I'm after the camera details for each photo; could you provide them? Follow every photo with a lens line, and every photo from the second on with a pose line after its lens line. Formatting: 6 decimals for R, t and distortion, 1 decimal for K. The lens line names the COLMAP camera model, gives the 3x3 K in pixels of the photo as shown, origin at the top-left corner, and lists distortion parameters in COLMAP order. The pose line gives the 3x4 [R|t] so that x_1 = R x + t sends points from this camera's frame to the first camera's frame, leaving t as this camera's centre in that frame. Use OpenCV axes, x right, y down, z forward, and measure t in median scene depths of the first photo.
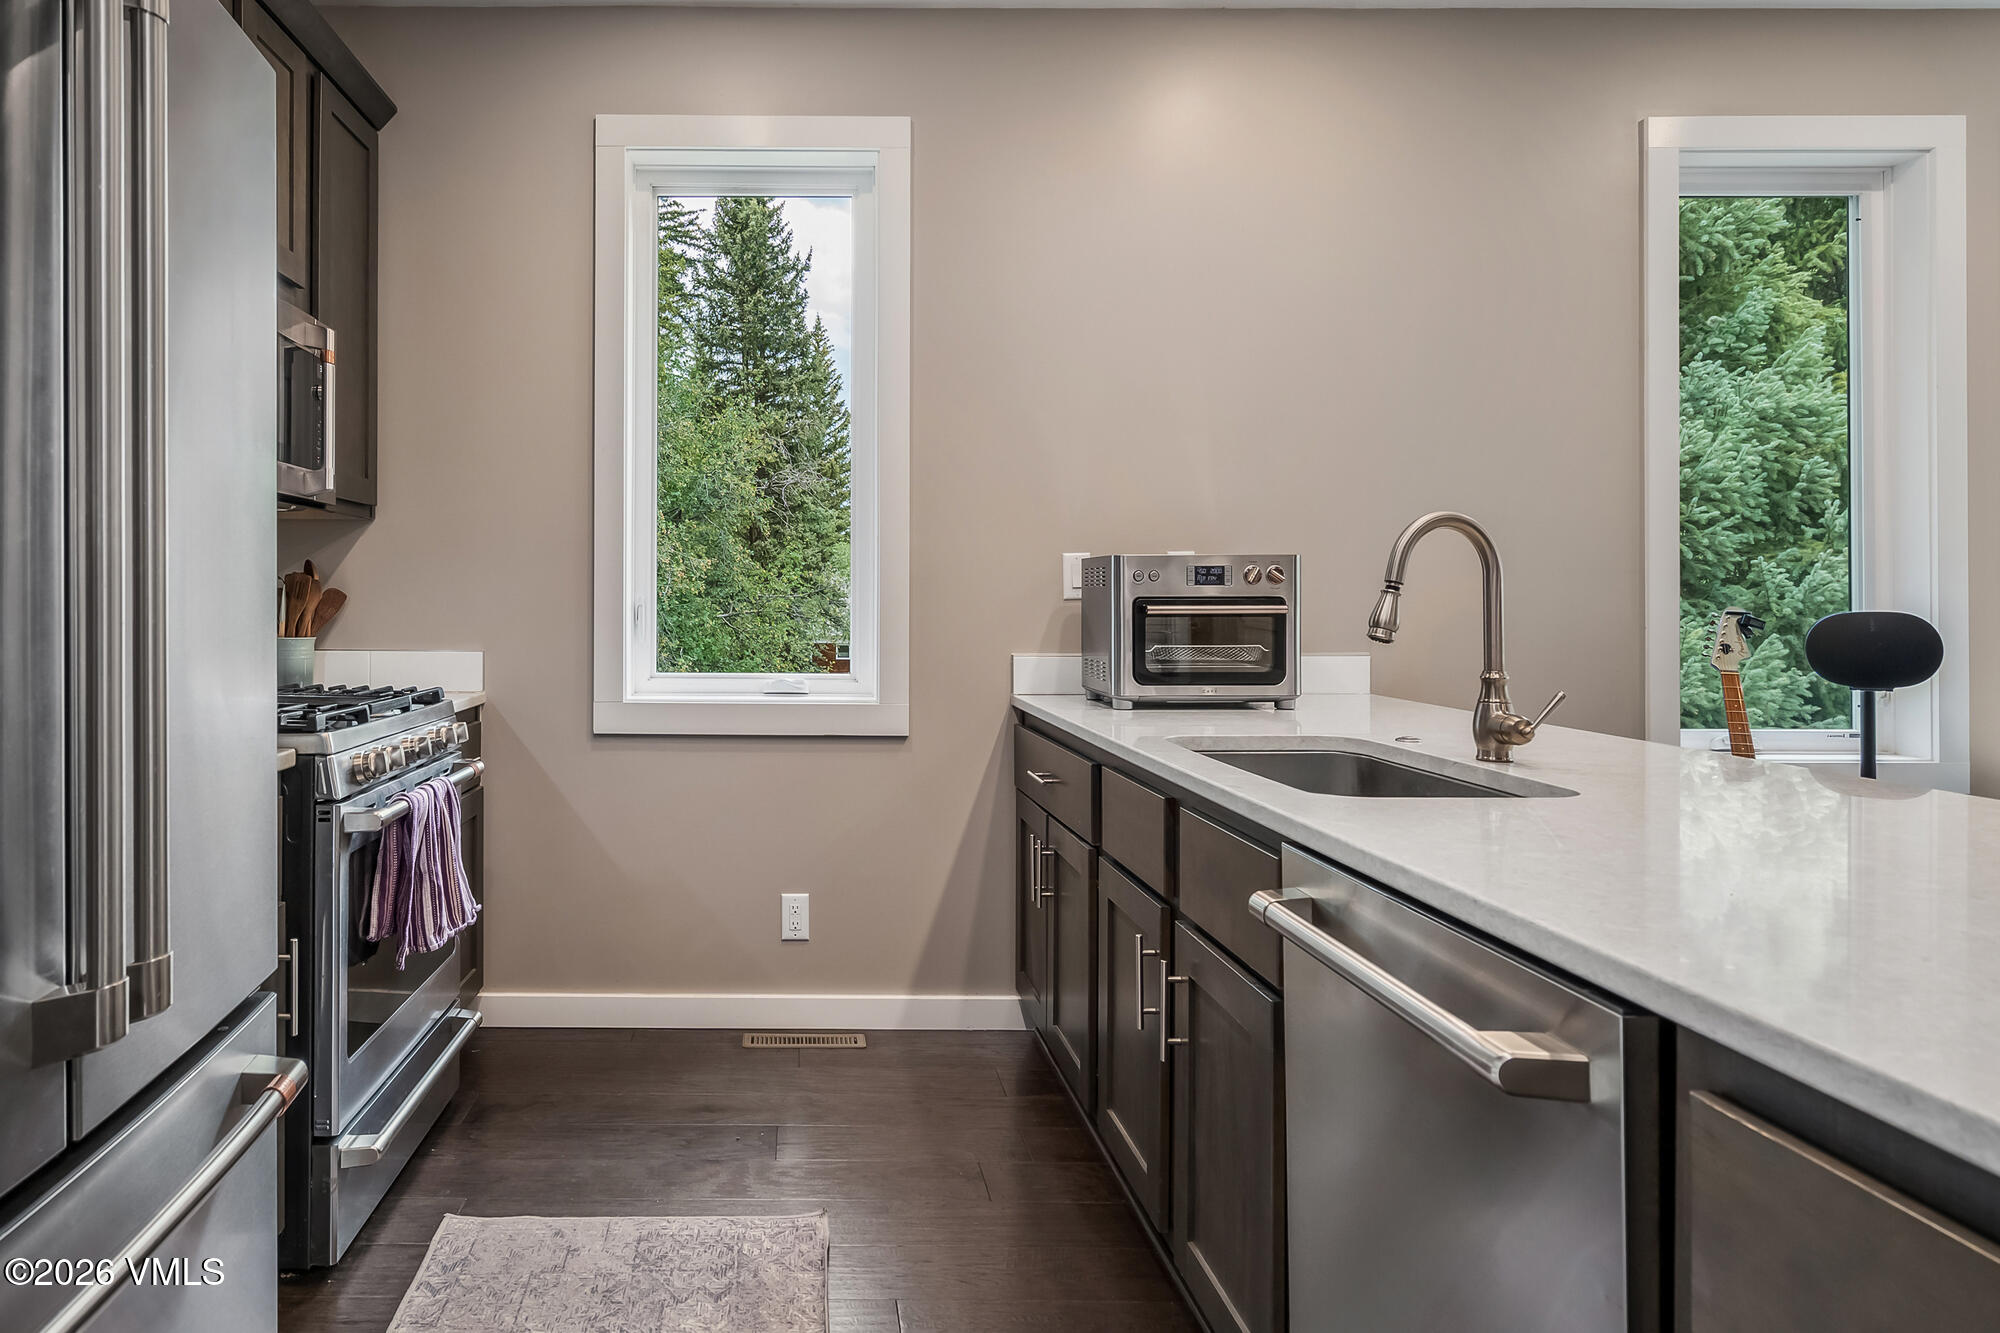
lens RADIAL K [[1120.4, 0, 1000.4], [0, 1120.4, 601.1], [0, 0, 1]] dist [-0.002636, 0.000481]
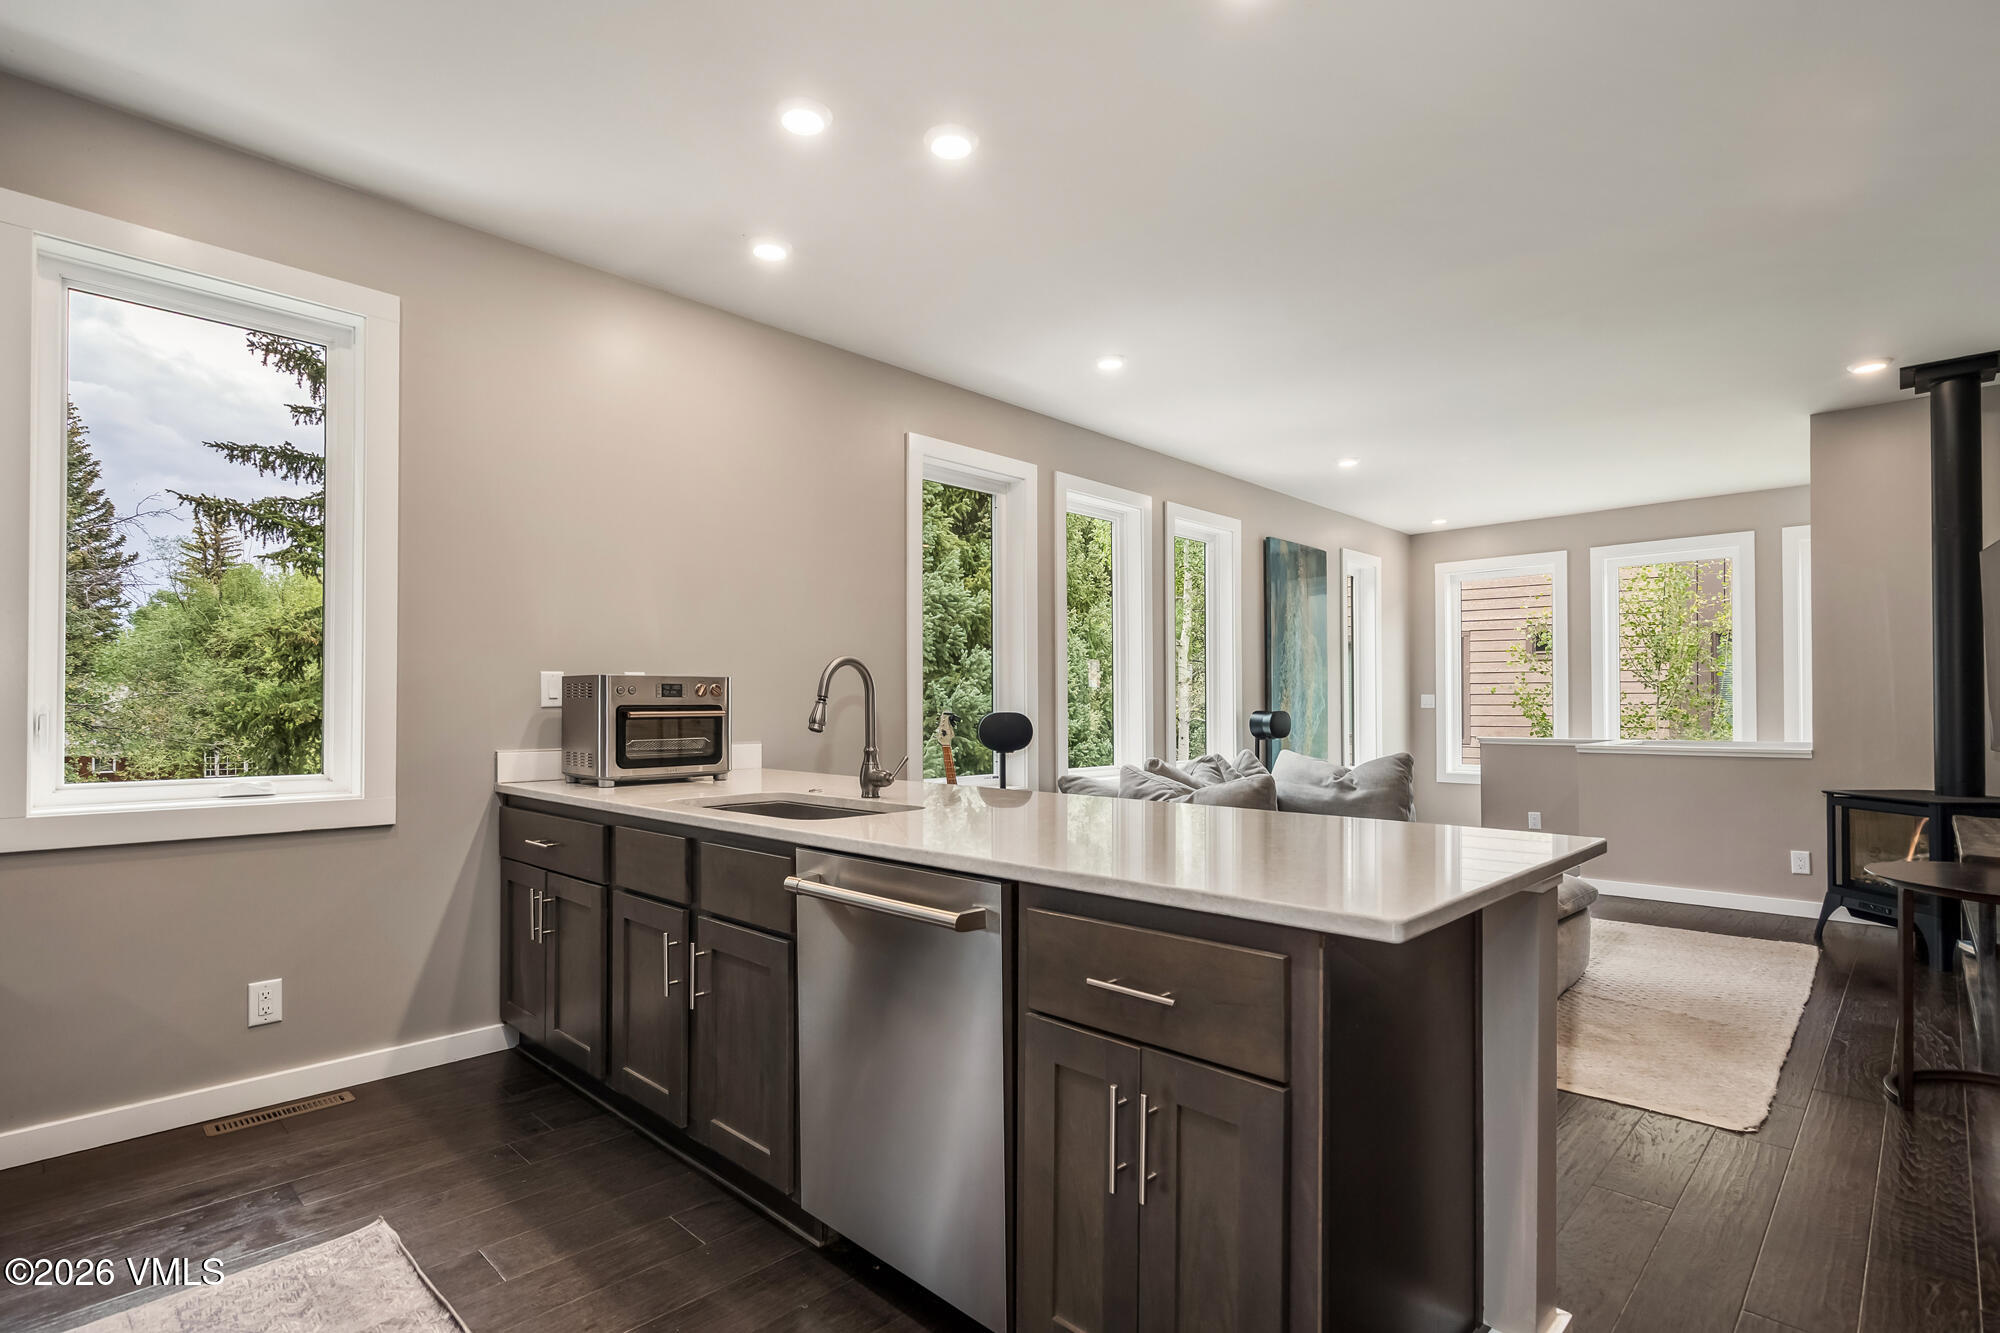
lens RADIAL K [[1041.4, 0, 1033.6], [0, 1041.4, 705.7], [0, 0, 1]] dist [0.000694, 0.000416]
pose [[0.686756, -0.001906, 0.726885, -0.437852], [0.002843, 0.999996, -0.000064, -0.001513], [-0.726882, 0.002110, 0.686759, -0.244420]]
